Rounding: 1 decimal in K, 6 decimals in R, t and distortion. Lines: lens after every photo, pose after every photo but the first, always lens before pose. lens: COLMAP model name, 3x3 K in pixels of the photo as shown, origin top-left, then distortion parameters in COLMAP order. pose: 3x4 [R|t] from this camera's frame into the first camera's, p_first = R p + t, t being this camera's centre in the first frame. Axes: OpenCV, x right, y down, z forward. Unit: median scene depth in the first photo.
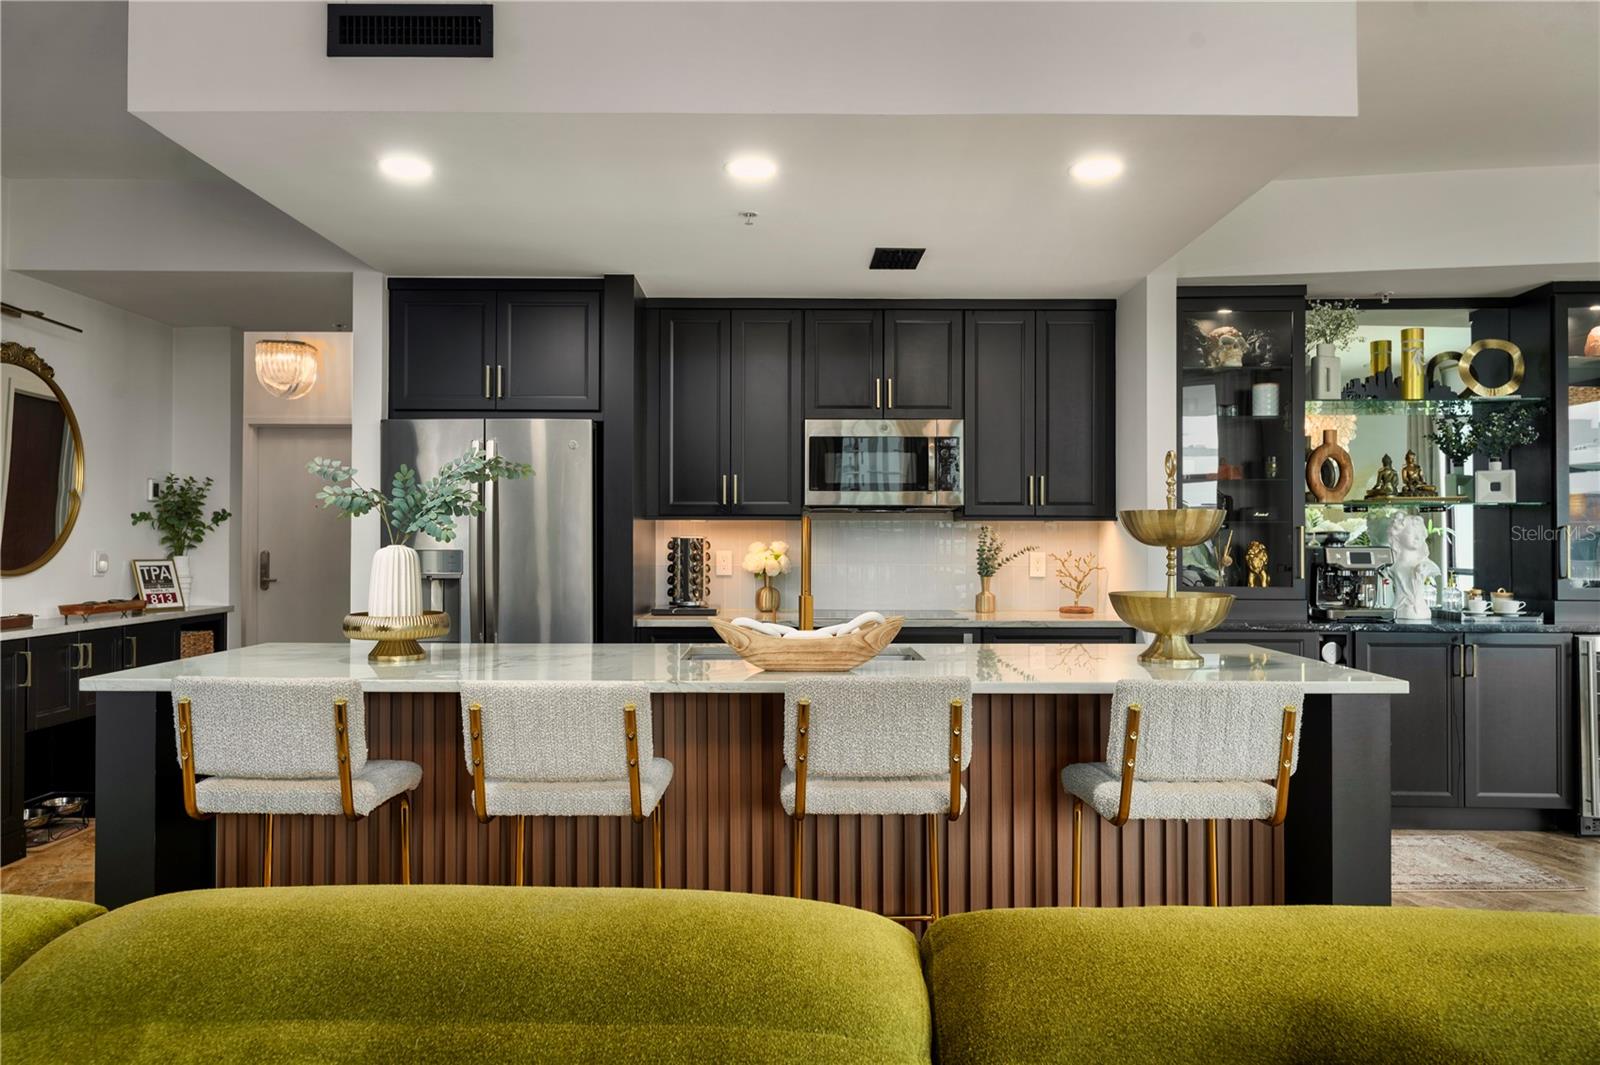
lens RADIAL K [[1077.4, 0, 800.0], [0, 1077.4, 532.5], [0, 0, 1]] dist [-0.000618, -0.000134]
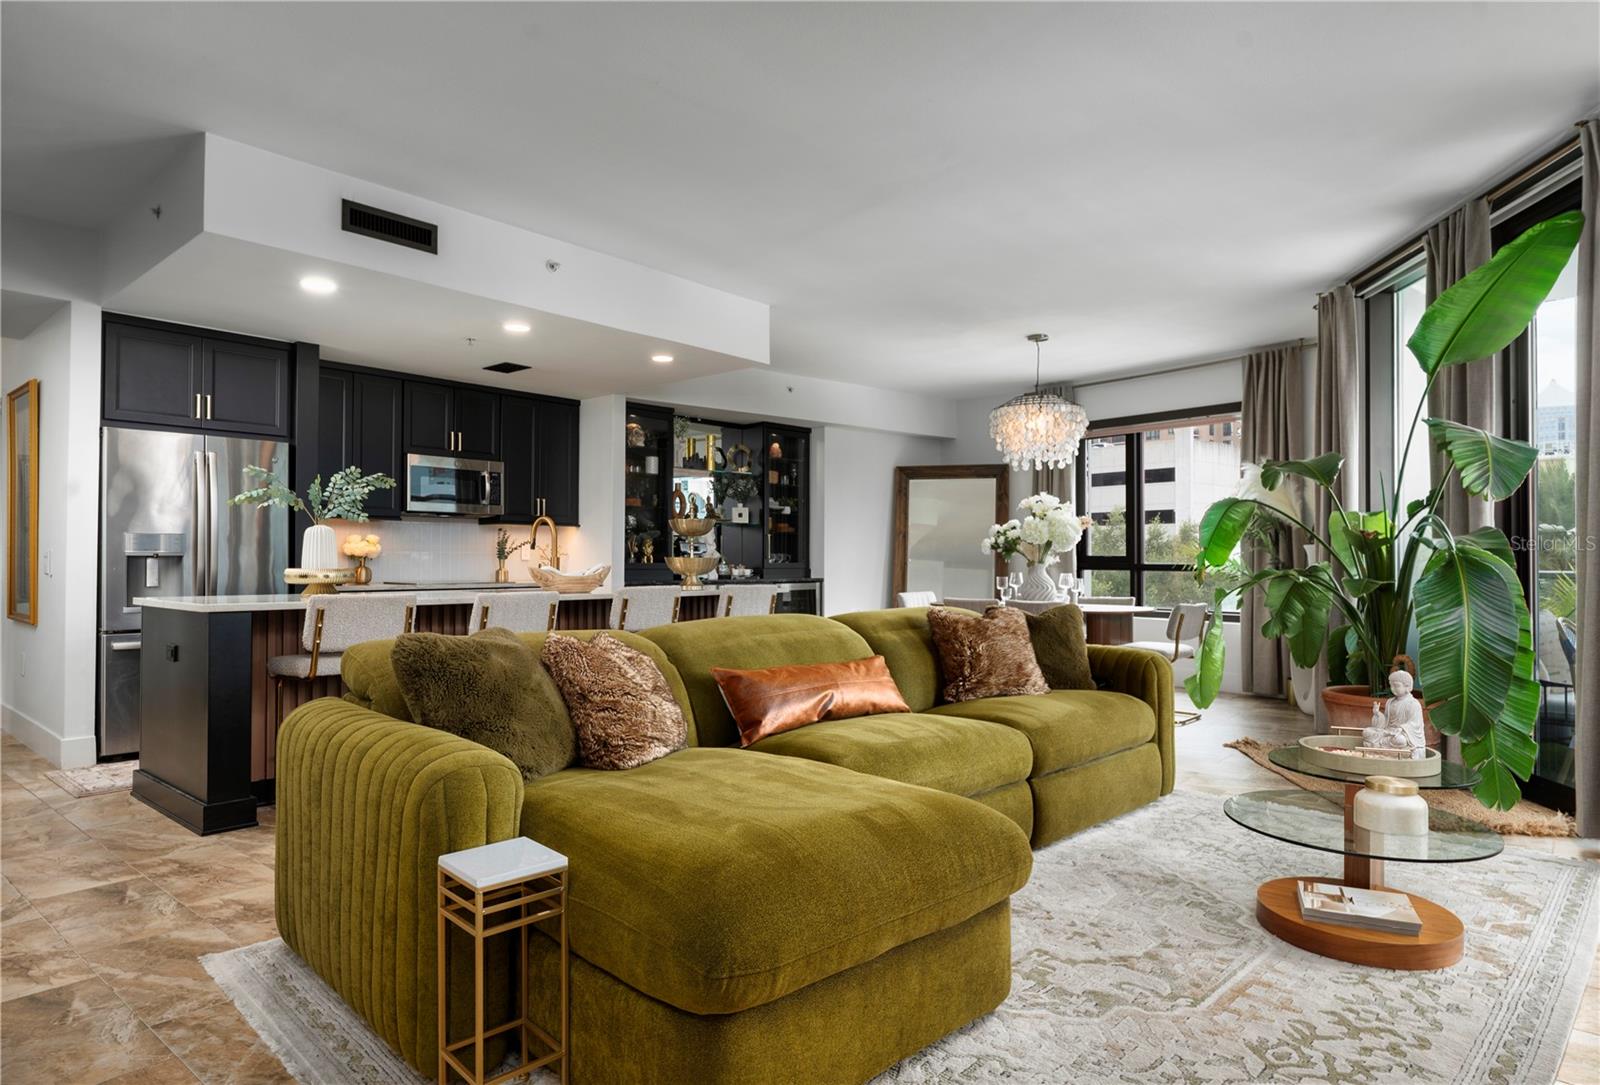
lens RADIAL K [[902.0, 0, 800.0], [0, 902.0, 542.5], [0, 0, 1]] dist [0.000815, 0.000081]
pose [[0.661879, 0.012594, 0.749505, -0.582516], [-0.018586, 0.999827, -0.000387, 0.009263], [-0.749380, -0.013674, 0.661998, -0.246563]]
